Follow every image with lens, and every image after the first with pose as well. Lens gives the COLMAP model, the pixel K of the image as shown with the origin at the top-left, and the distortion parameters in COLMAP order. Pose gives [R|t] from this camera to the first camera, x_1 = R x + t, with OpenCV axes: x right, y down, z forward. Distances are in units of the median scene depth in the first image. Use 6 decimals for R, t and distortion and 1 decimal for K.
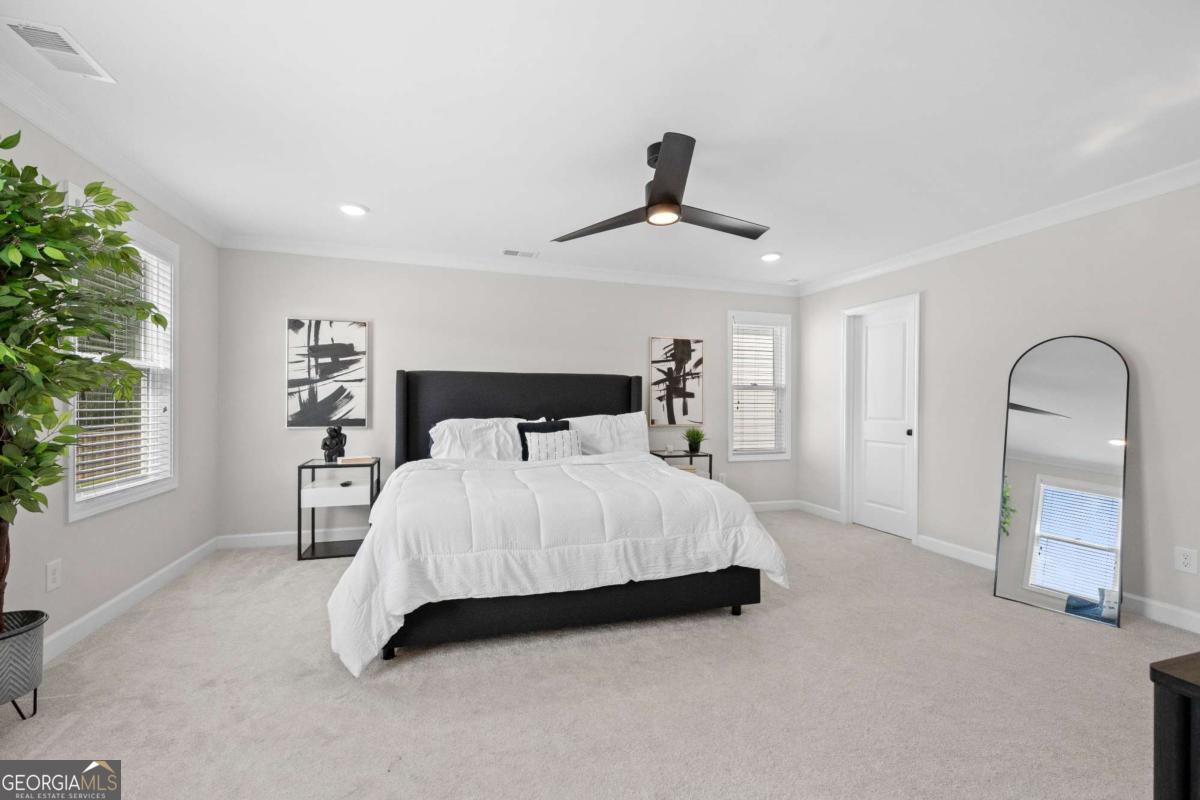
lens RADIAL K [[490.0, 0, 600.0], [0, 490.0, 400.0], [0, 0, 1]] dist [0.000359, -0.000053]
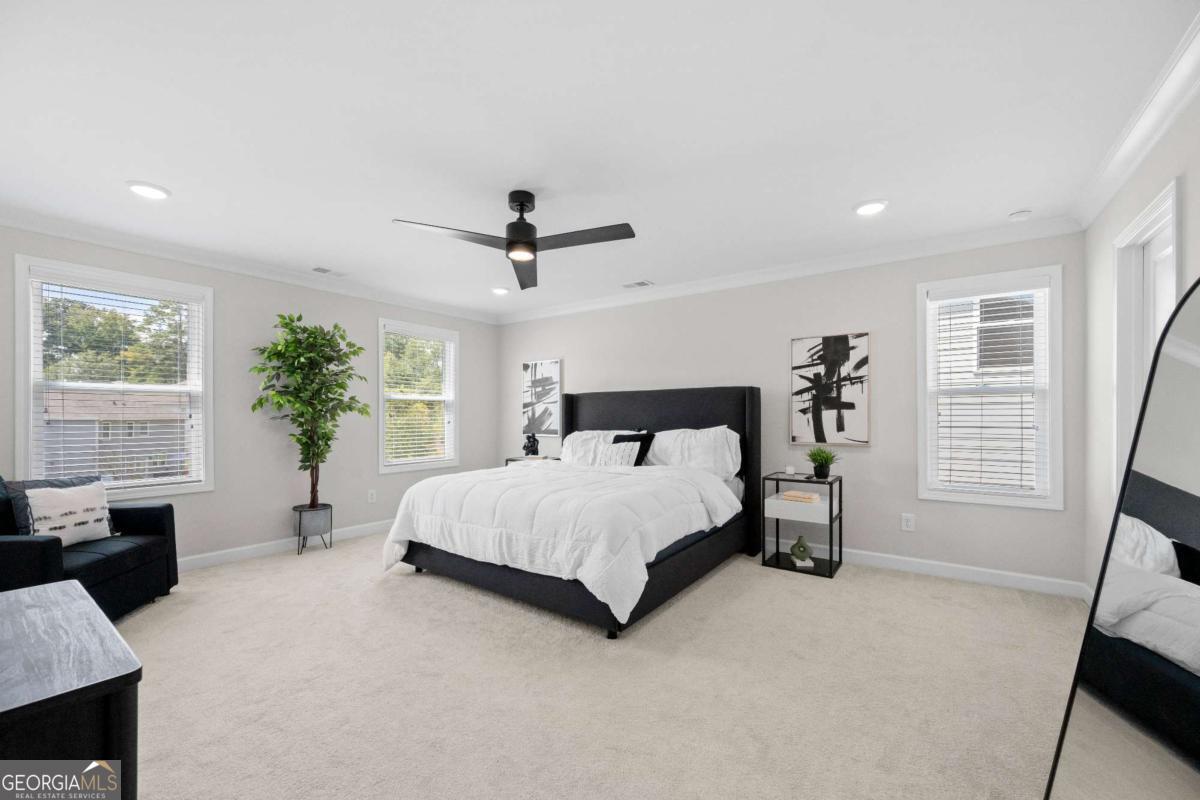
lens RADIAL K [[478.6, 0, 603.0], [0, 478.6, 412.2], [0, 0, 1]] dist [-0.001221, -0.000284]
pose [[0.605331, -0.015710, -0.795819, 0.652461], [0.011448, 0.999874, -0.011030, 0.004869], [0.795892, -0.002433, 0.605434, 0.269923]]
